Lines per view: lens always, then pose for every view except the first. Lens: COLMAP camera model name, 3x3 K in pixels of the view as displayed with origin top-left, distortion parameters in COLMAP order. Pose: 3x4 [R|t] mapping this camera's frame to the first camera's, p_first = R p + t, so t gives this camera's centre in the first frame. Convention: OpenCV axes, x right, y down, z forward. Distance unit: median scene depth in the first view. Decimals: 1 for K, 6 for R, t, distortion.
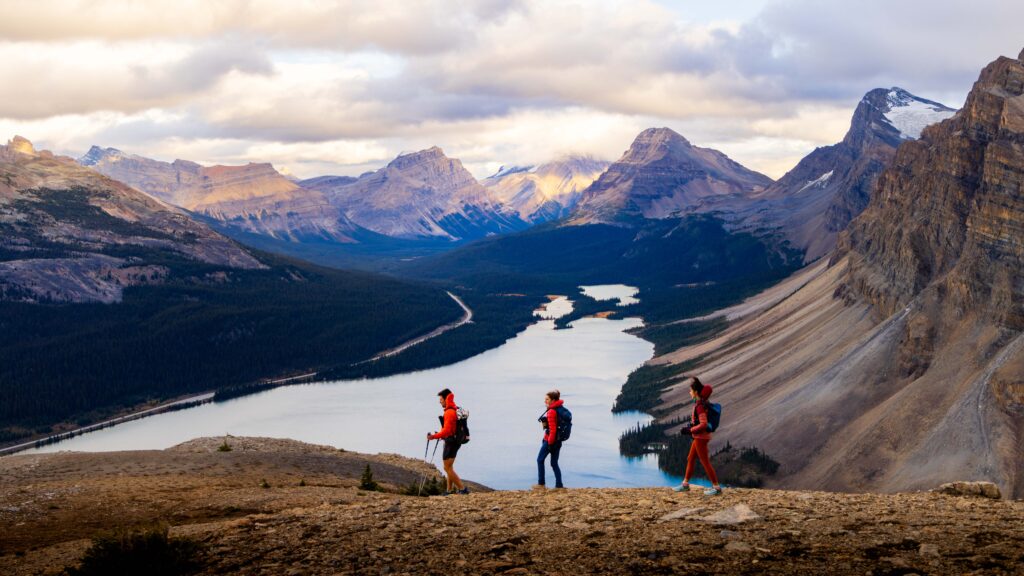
lens RADIAL K [[1237.3, 0, 527.1], [0, 1237.3, 244.1], [0, 0, 1]] dist [0.025503, -0.003581]
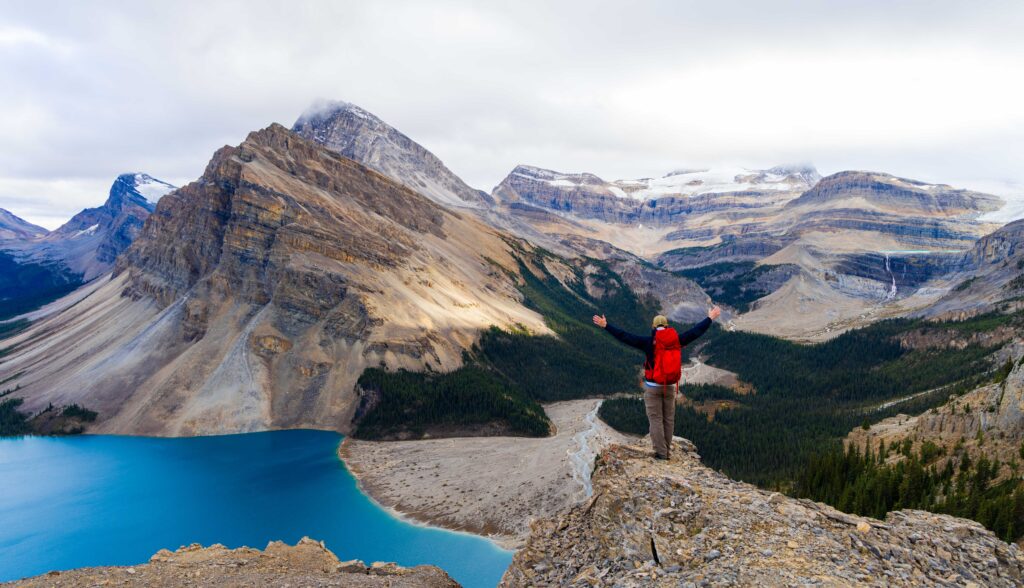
lens RADIAL K [[680.9, 0, 512.0], [0, 680.9, 294.0], [0, 0, 1]] dist [0.000685, -0.000658]
pose [[0.697734, -0.043457, 0.715038, -0.005897], [0.024327, 0.999020, 0.036977, 0.021744], [-0.715944, -0.008405, 0.698107, 0.110040]]
